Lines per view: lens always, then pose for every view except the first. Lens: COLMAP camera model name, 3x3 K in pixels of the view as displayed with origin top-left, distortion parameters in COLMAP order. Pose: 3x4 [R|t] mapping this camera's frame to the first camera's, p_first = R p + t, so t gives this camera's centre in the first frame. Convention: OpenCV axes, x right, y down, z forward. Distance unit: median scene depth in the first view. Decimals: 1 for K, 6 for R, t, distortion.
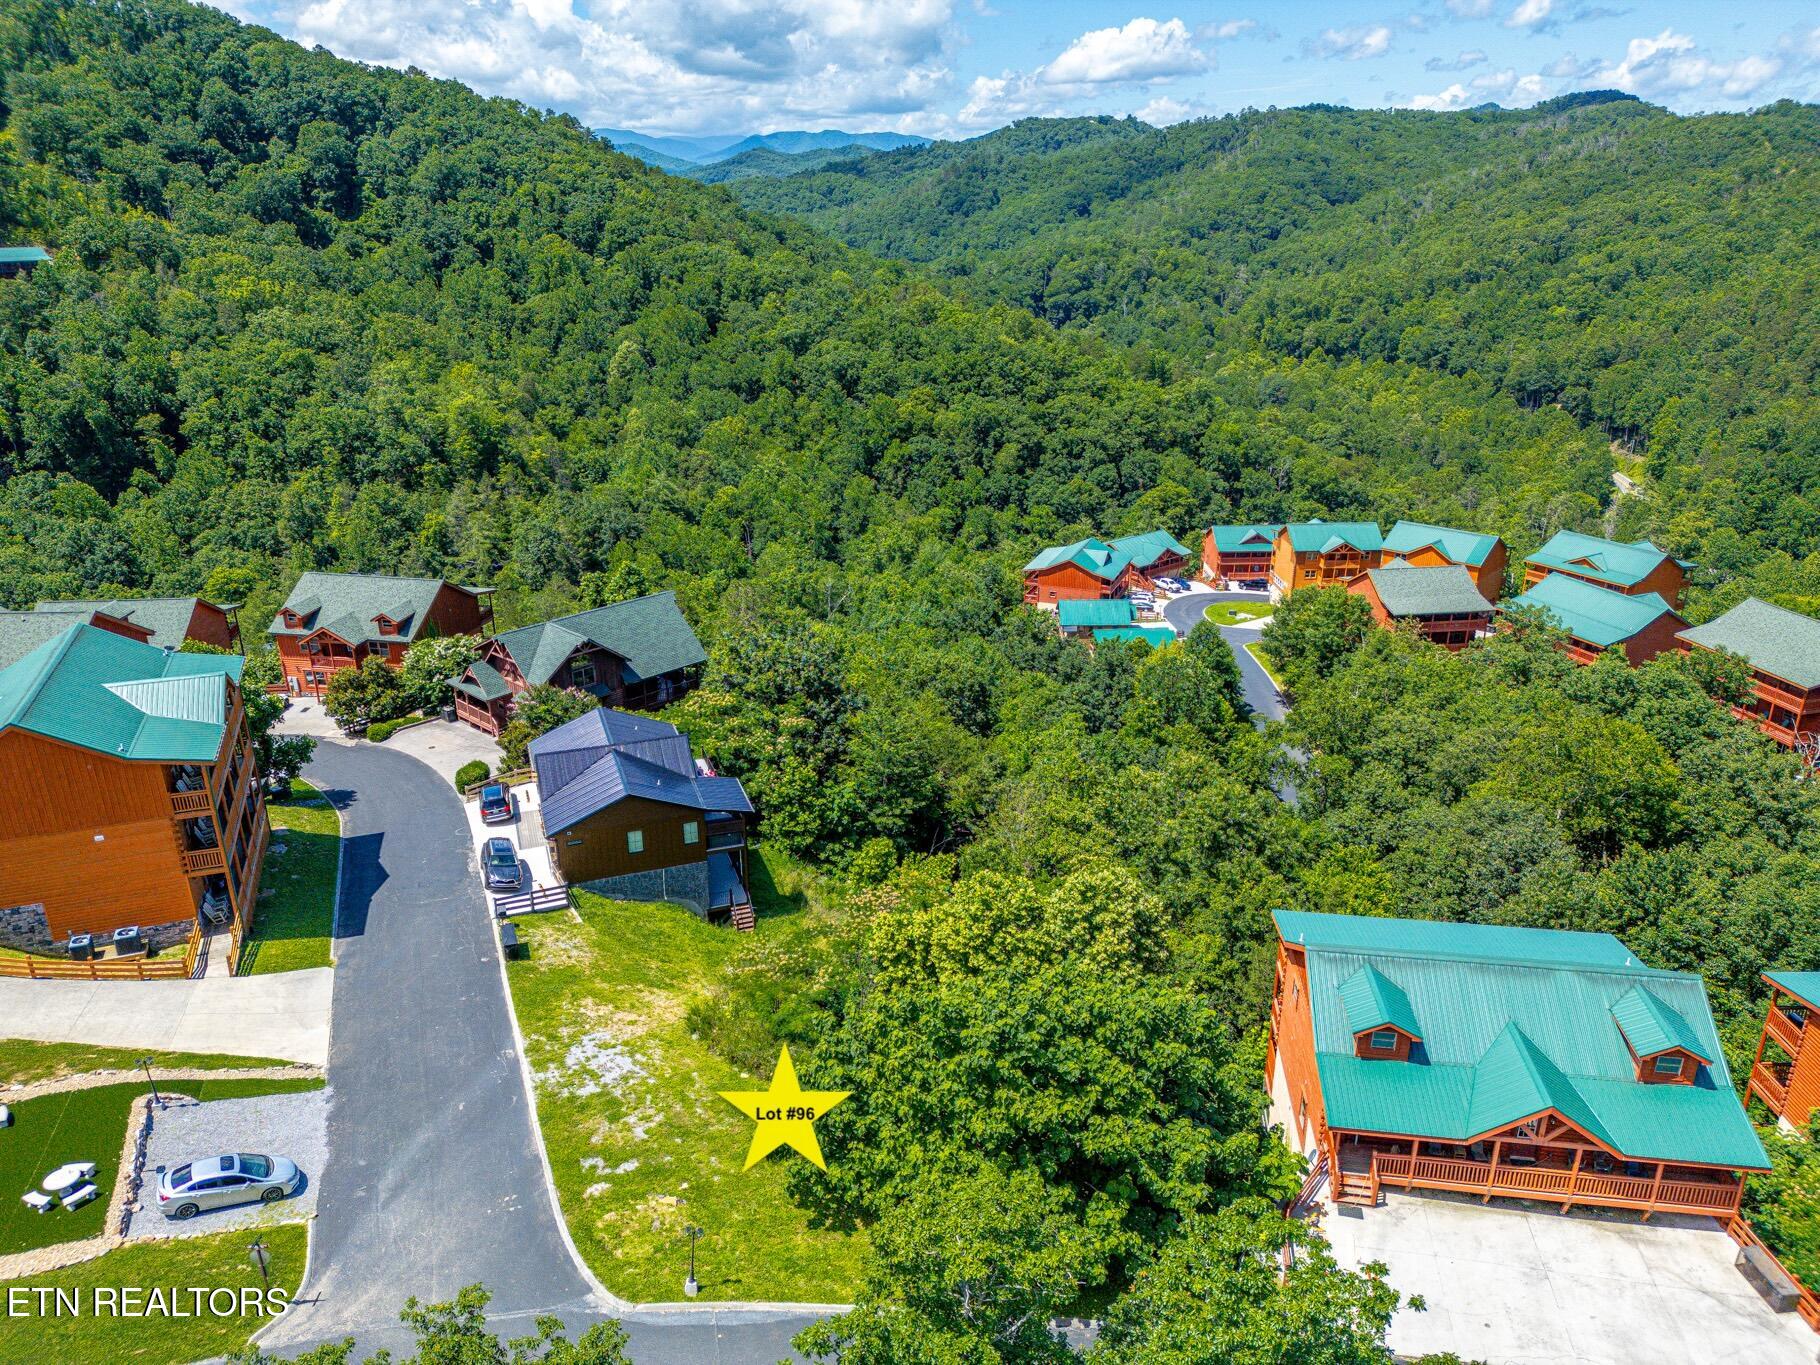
lens RADIAL K [[1301.4, 0, 908.2], [0, 1301.4, 698.6], [0, 0, 1]] dist [0.066580, -0.060651]
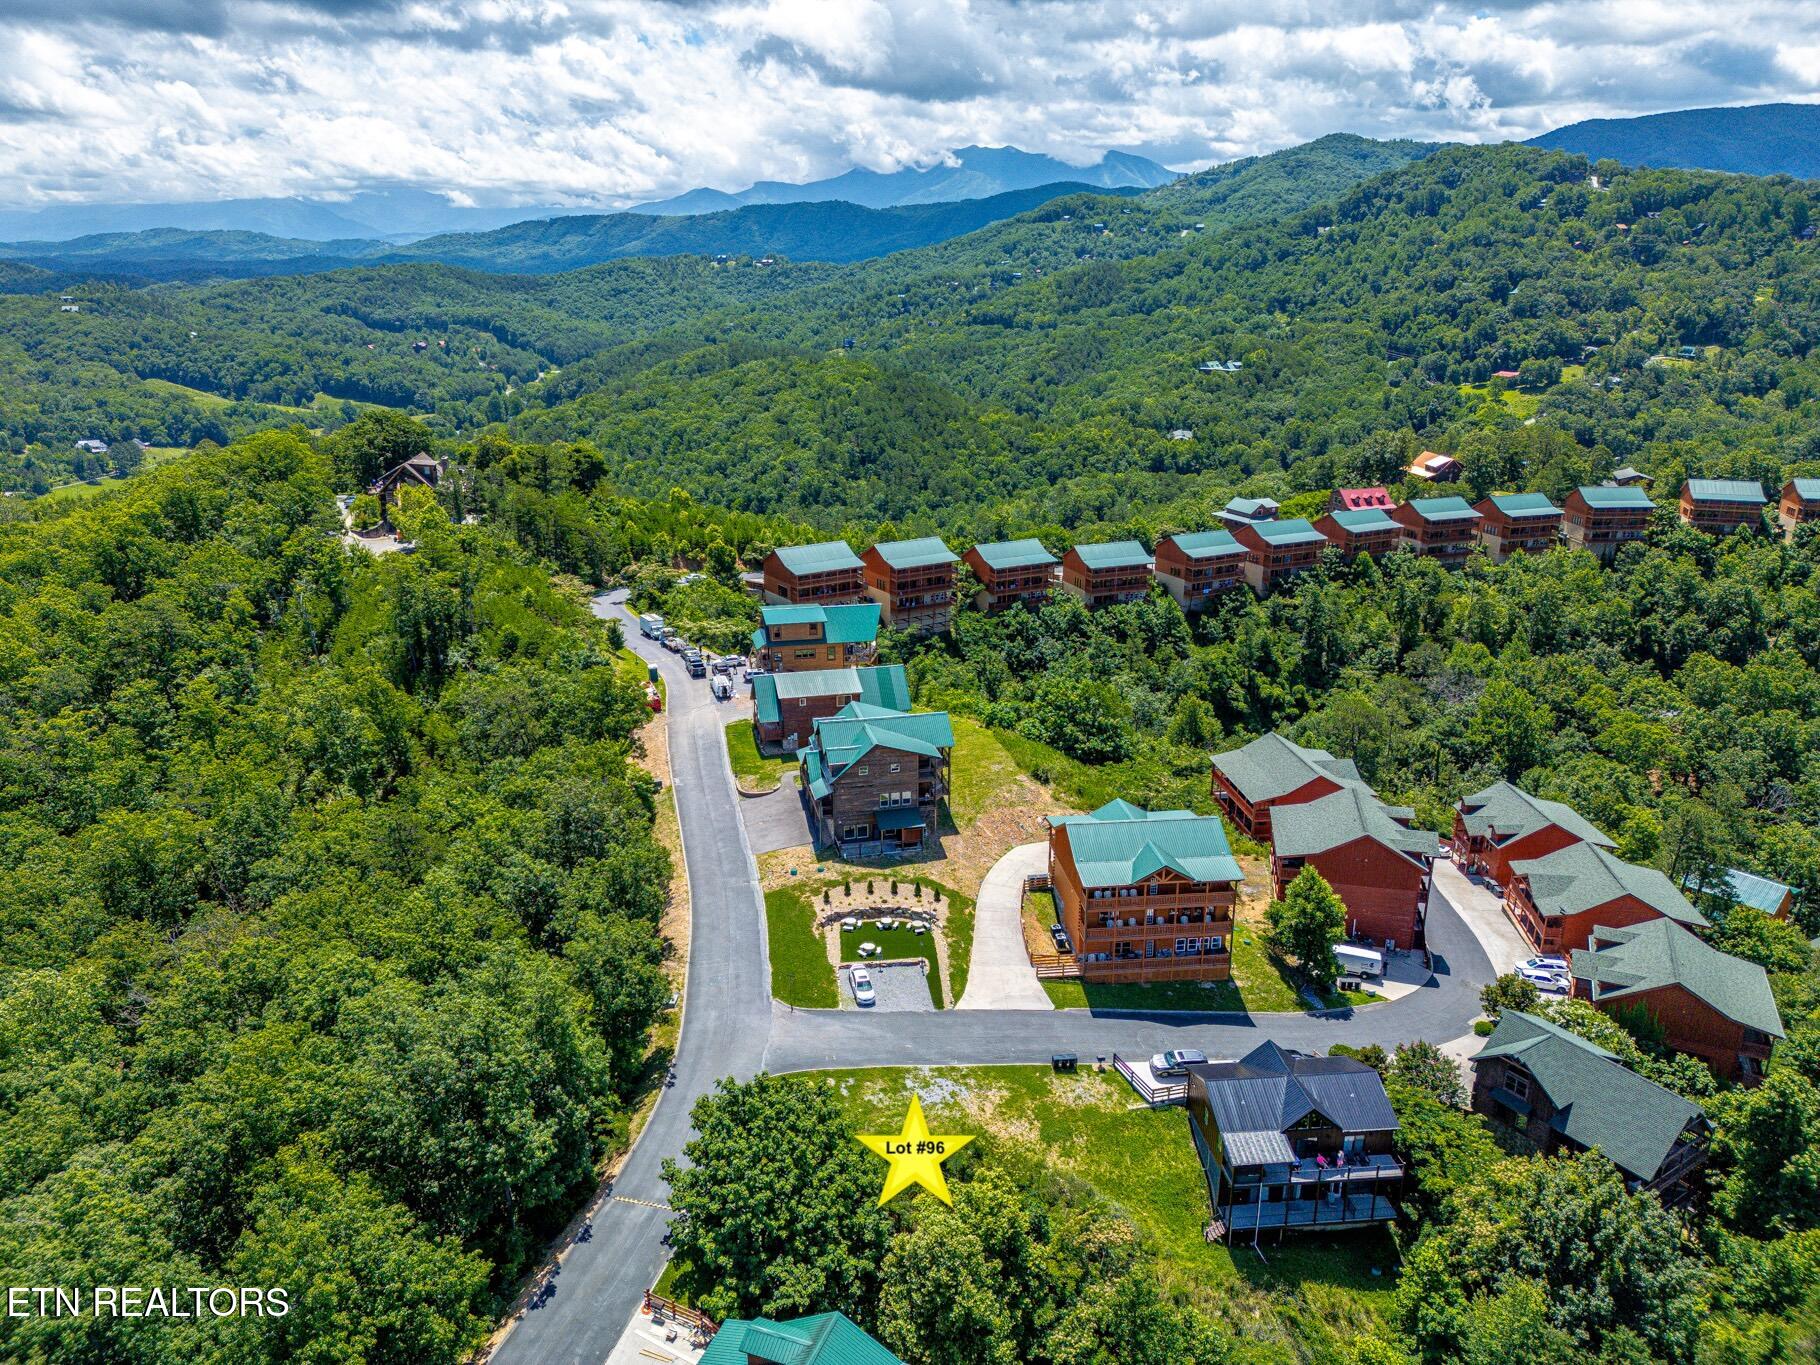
lens RADIAL K [[1301.4, 0, 902.5], [0, 1301.4, 698.5], [0, 0, 1]] dist [0.066580, -0.060651]
pose [[-0.229605, 0.318219, -0.919793, 0.337524], [-0.362232, 0.849212, 0.384223, -0.230527], [0.903366, 0.421398, -0.079715, 0.220687]]
